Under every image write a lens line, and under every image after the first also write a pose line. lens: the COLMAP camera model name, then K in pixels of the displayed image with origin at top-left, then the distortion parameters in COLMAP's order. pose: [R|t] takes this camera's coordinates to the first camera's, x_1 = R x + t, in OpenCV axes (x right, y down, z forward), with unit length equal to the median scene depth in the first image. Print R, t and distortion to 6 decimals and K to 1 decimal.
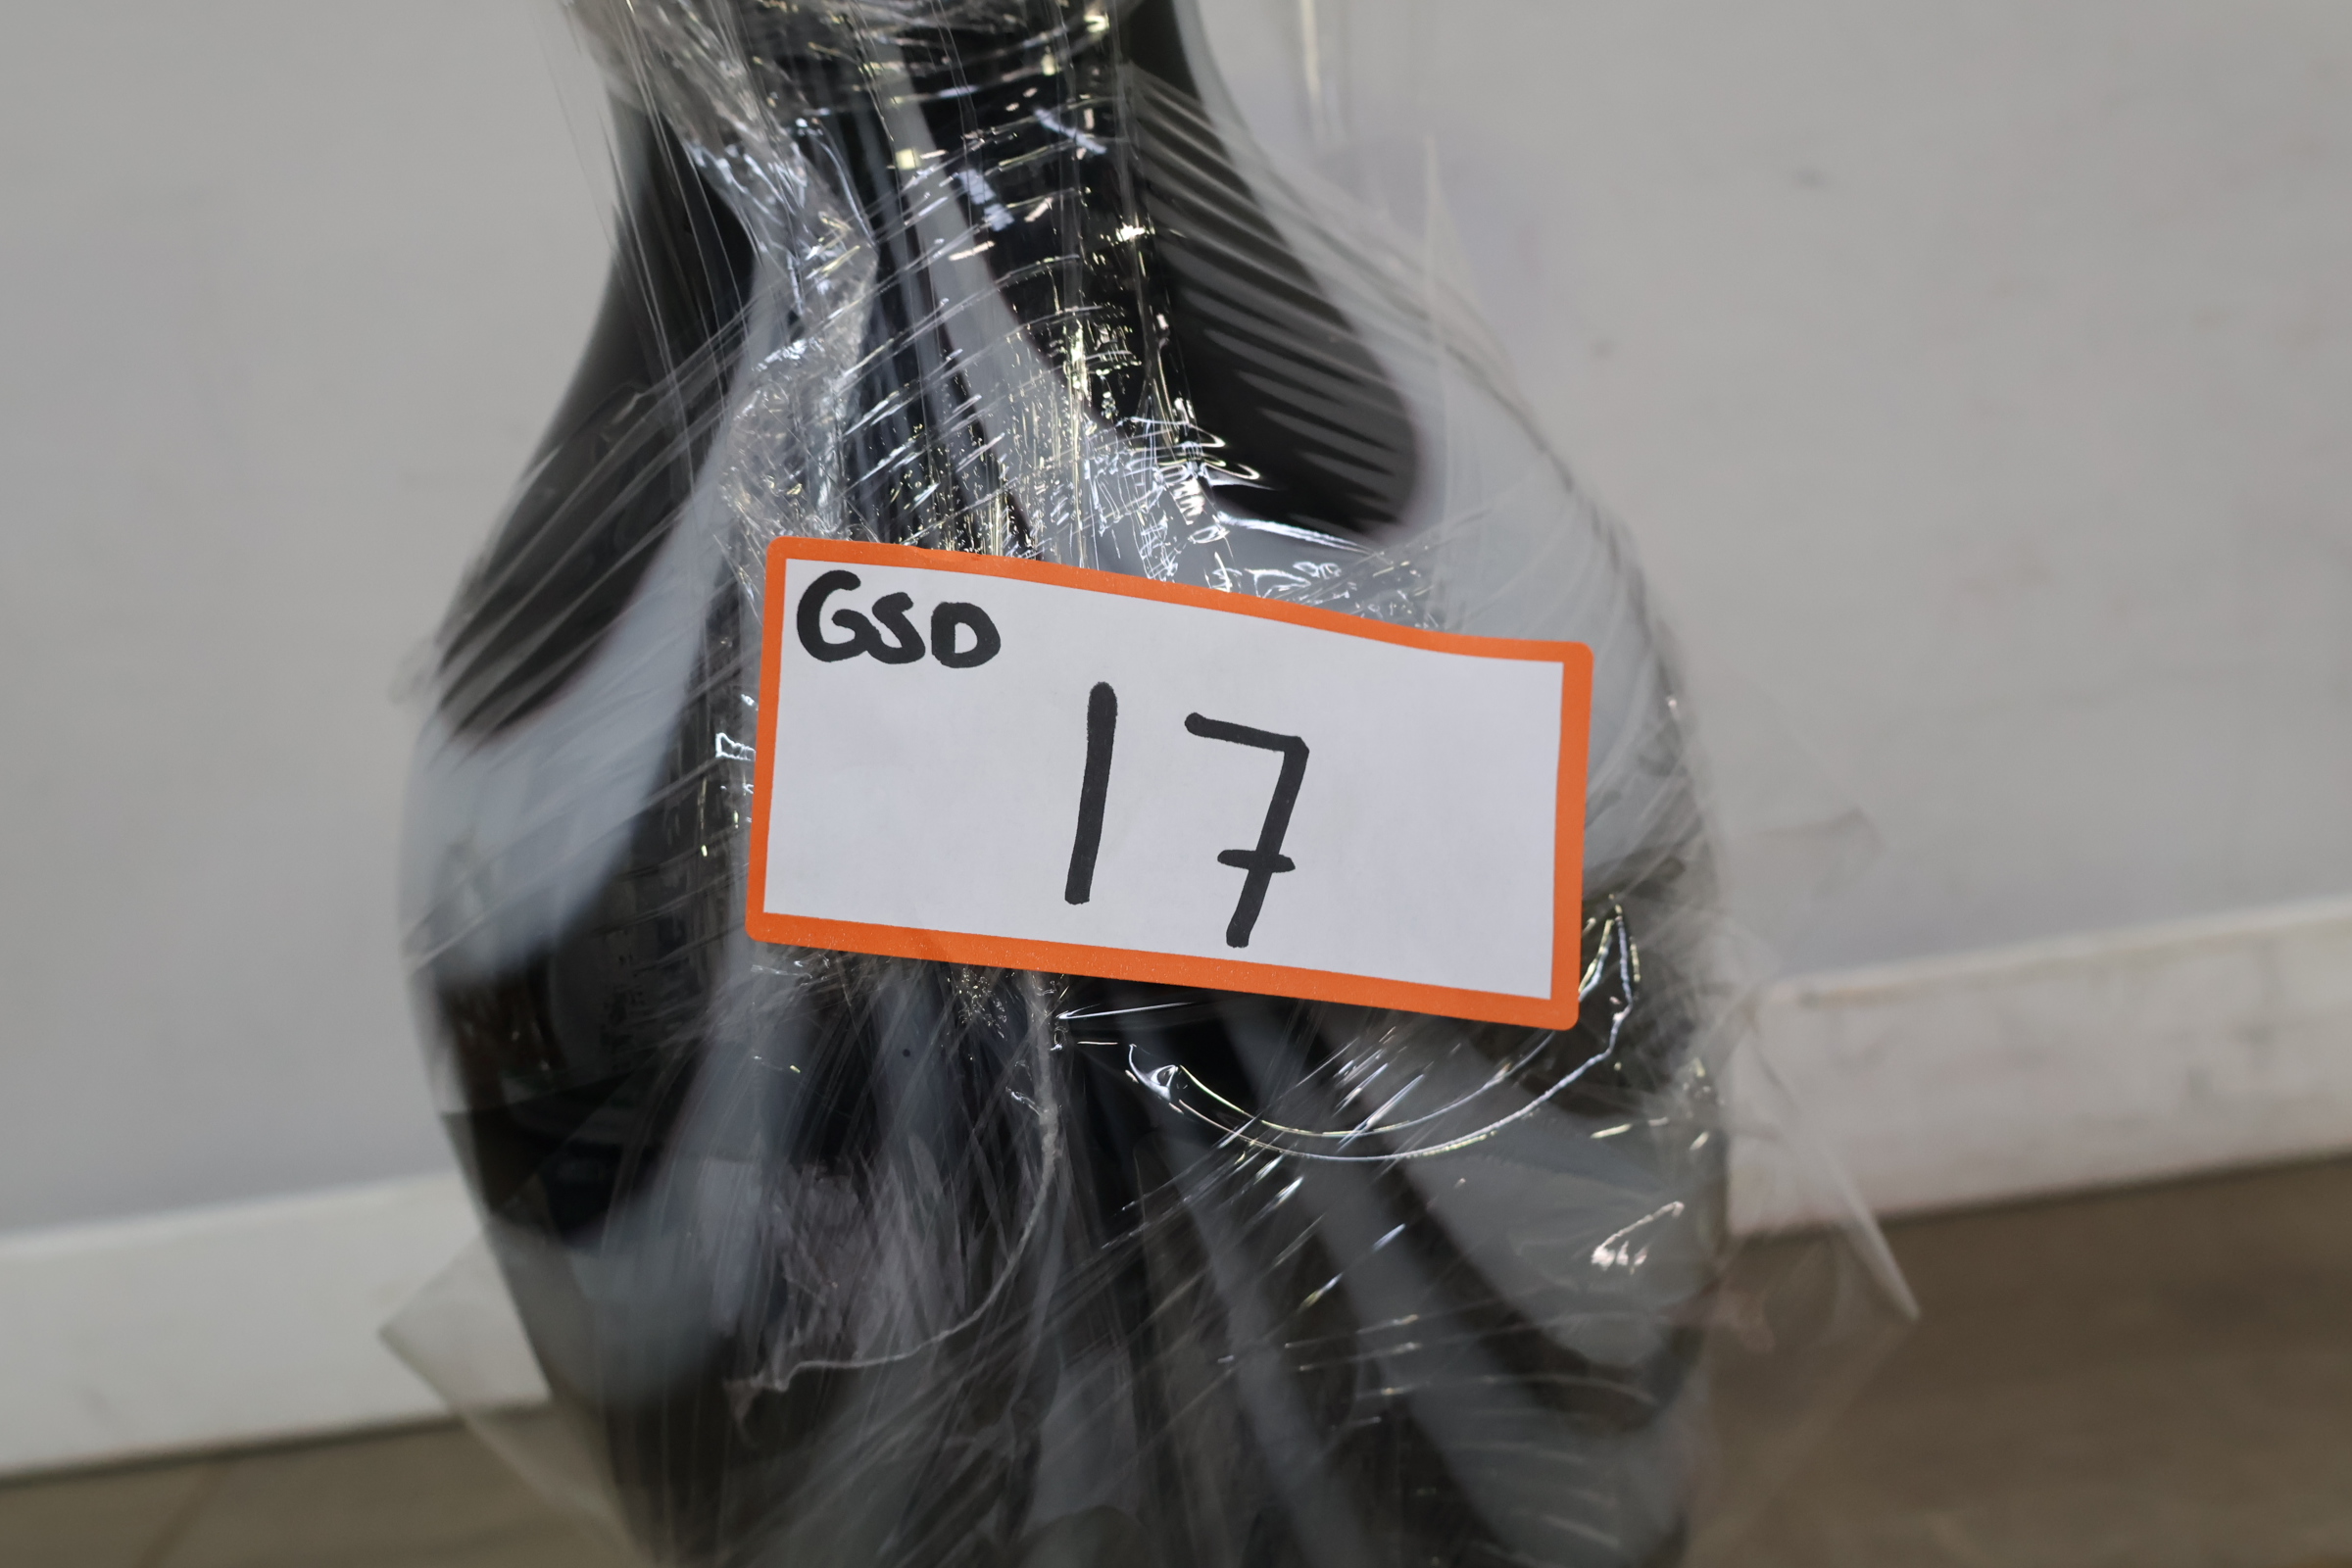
lens RADIAL K [[2223.1, 0, 1175.1], [0, 2223.1, 801.9], [0, 0, 1]] dist [0.007769, 0.000000]
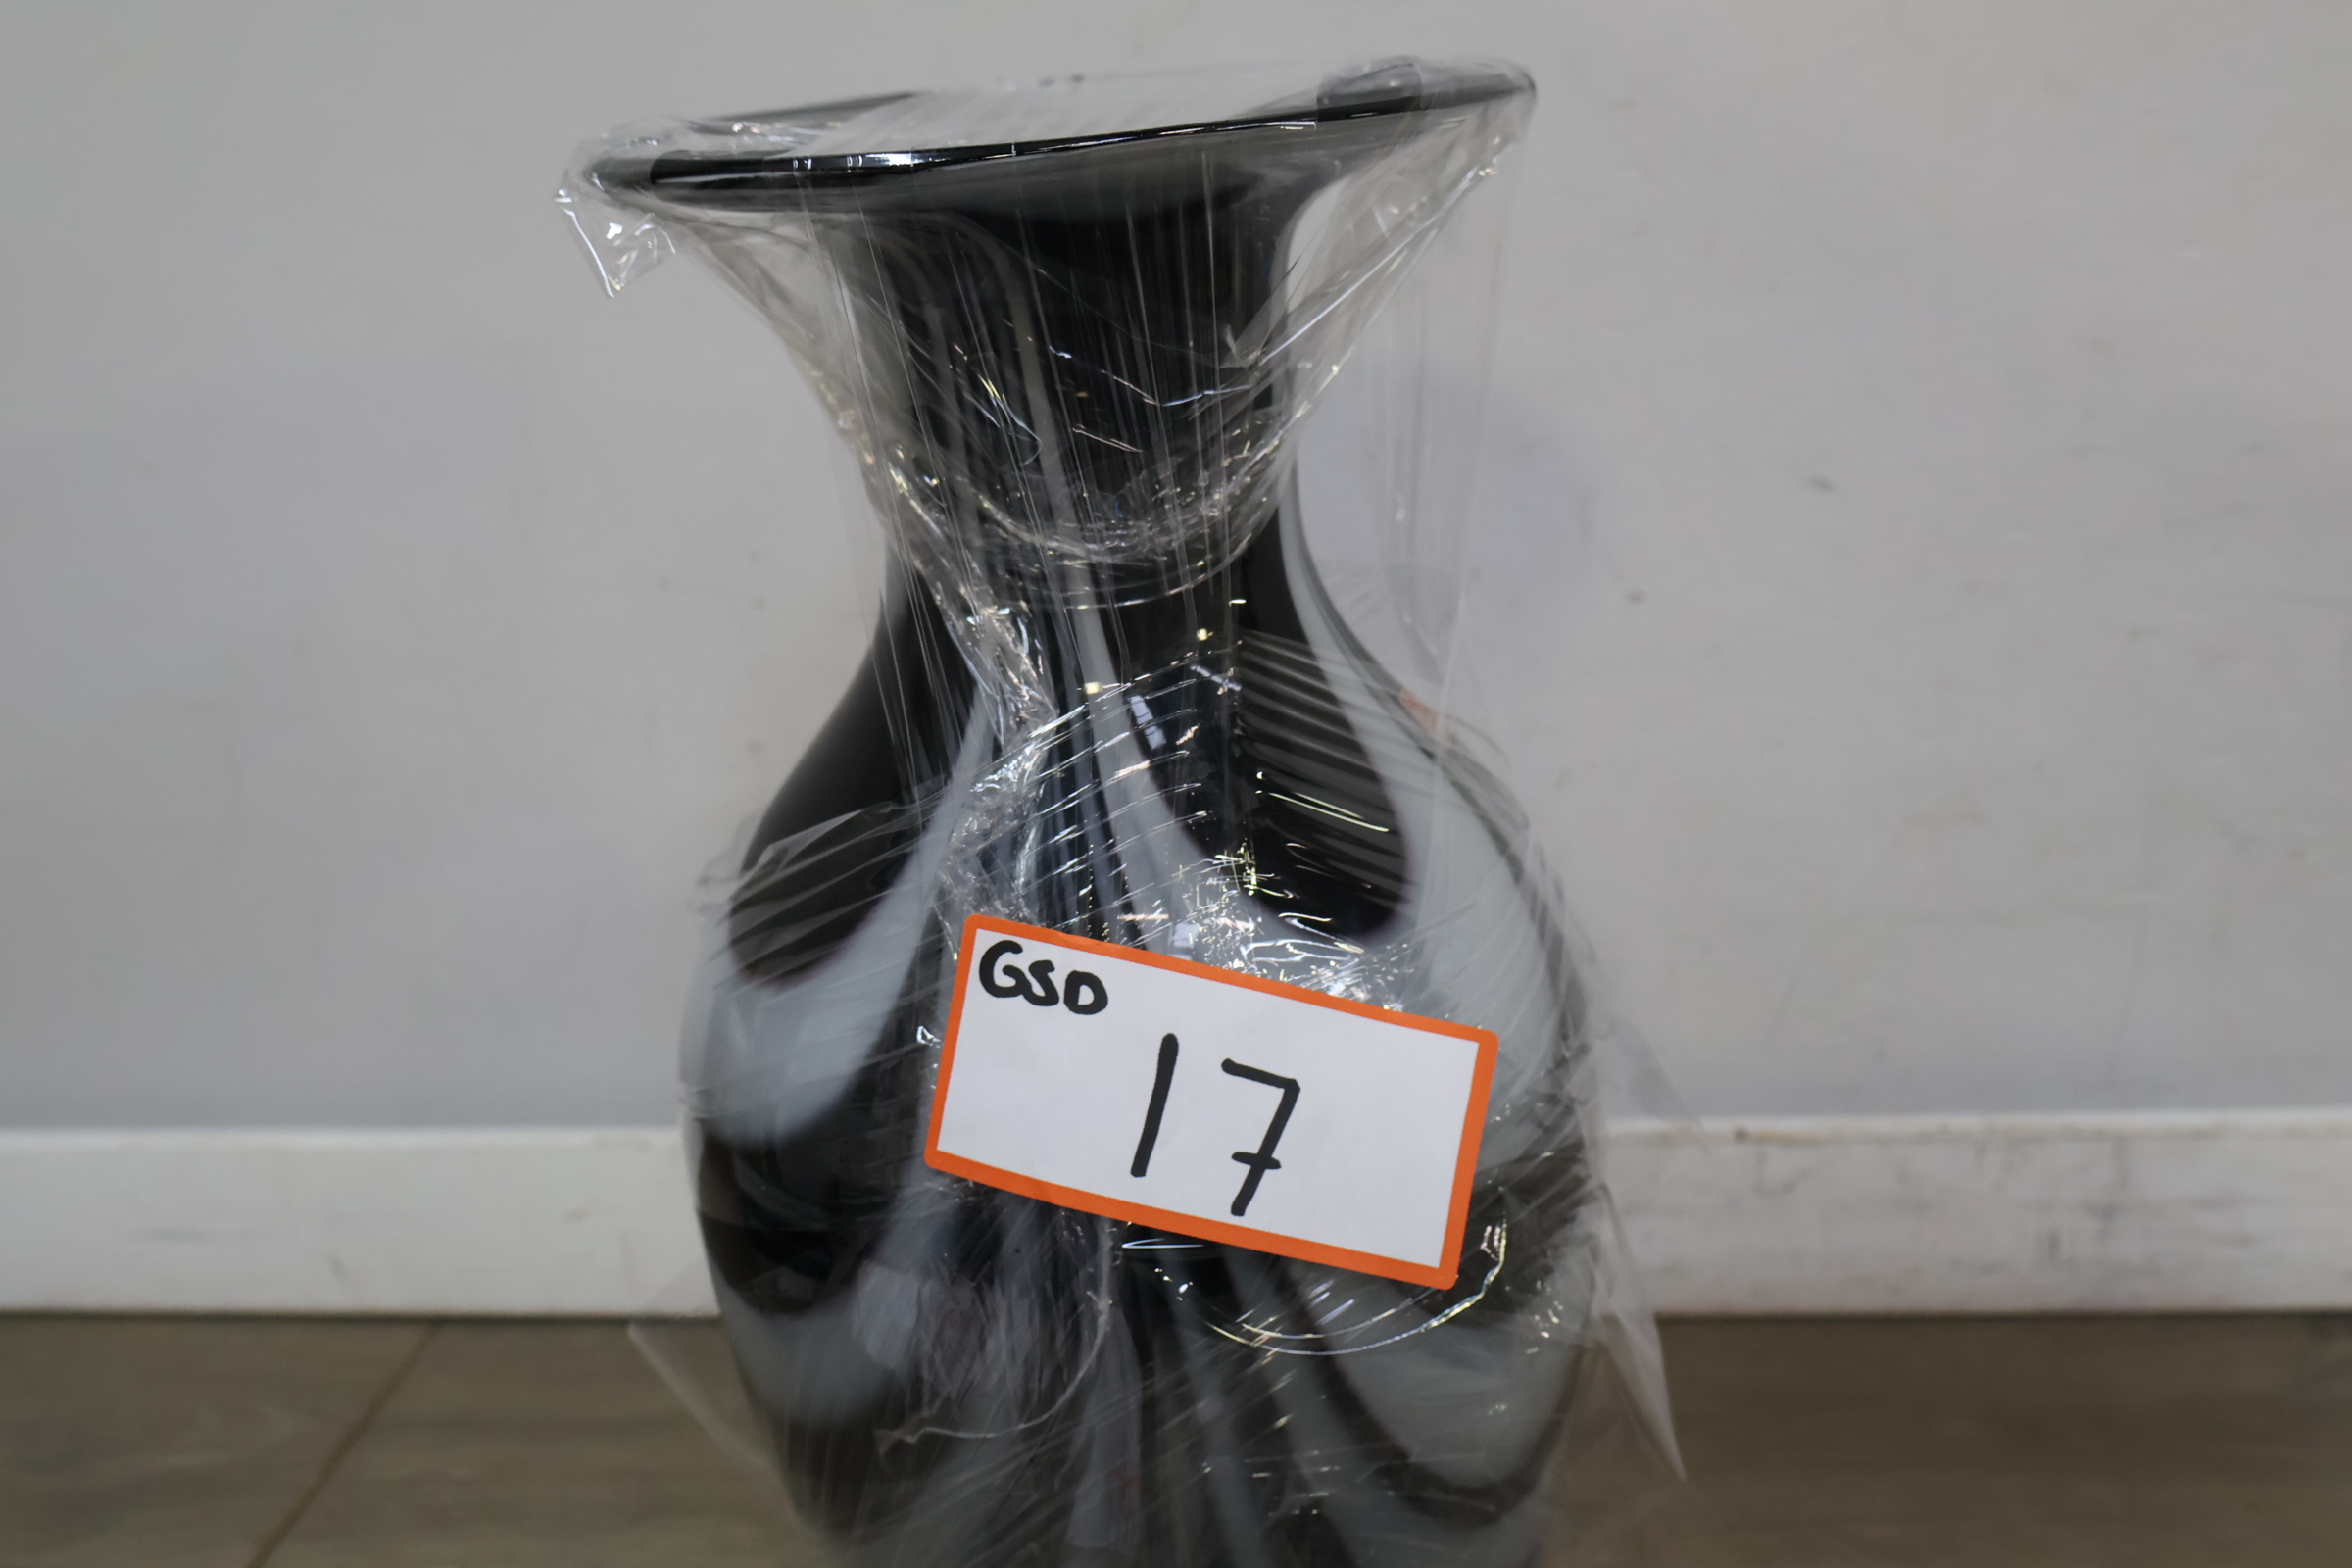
lens RADIAL K [[2223.1, 0, 1171.6], [0, 2223.1, 785.7], [0, 0, 1]] dist [0.007769, 0.000000]
pose [[0.991887, 0.117825, -0.047716, 0.020181], [-0.115065, 0.991724, 0.056958, -0.299452], [0.054032, -0.051006, 0.997236, -0.505576]]
